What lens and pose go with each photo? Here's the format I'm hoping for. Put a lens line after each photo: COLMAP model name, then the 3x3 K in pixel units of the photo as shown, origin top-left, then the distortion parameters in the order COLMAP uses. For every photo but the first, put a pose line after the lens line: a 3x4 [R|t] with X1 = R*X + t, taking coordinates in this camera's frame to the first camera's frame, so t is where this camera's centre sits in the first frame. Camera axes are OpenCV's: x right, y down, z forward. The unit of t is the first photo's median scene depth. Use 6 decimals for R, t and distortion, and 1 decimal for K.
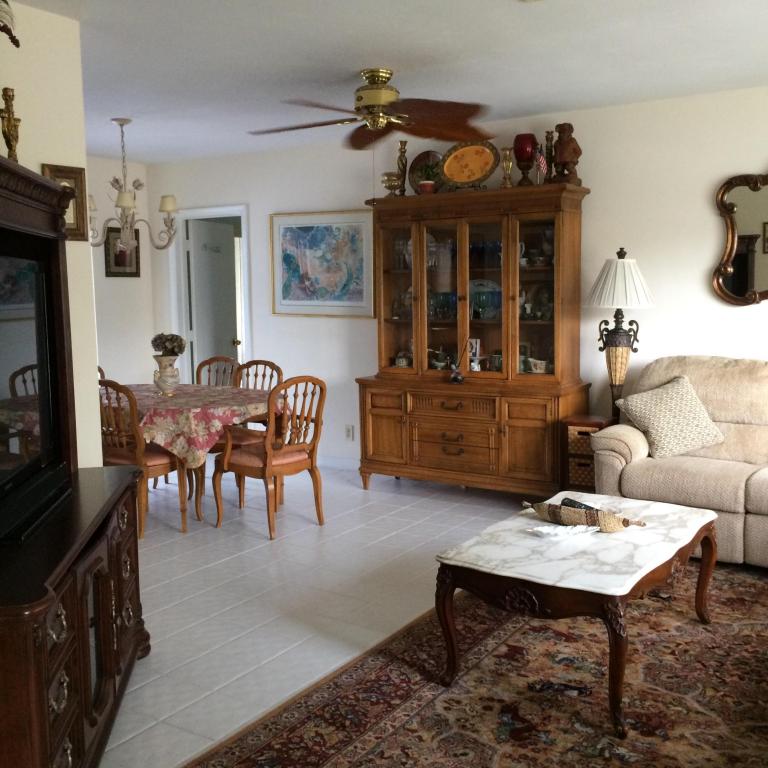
lens RADIAL K [[898.3, 0, 384.3], [0, 898.3, 382.7], [0, 0, 1]] dist [0.010655, 0.000000]
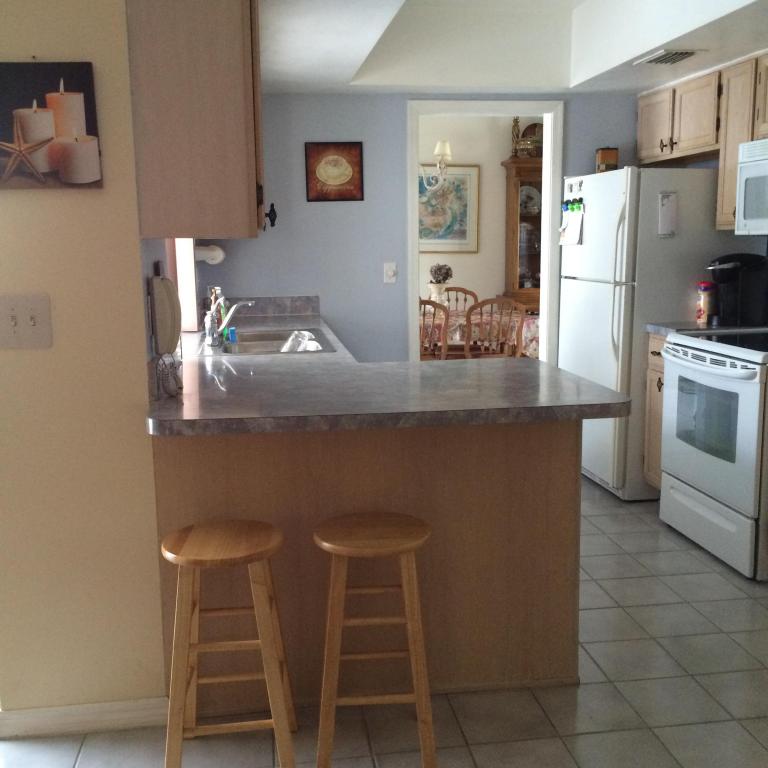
lens RADIAL K [[898.3, 0, 383.3], [0, 898.3, 384.9], [0, 0, 1]] dist [0.010655, 0.000000]
pose [[0.752430, -0.103211, 0.650535, -0.934486], [0.074360, 0.994643, 0.071799, 0.011152], [-0.654461, -0.005650, 0.756075, 0.139192]]
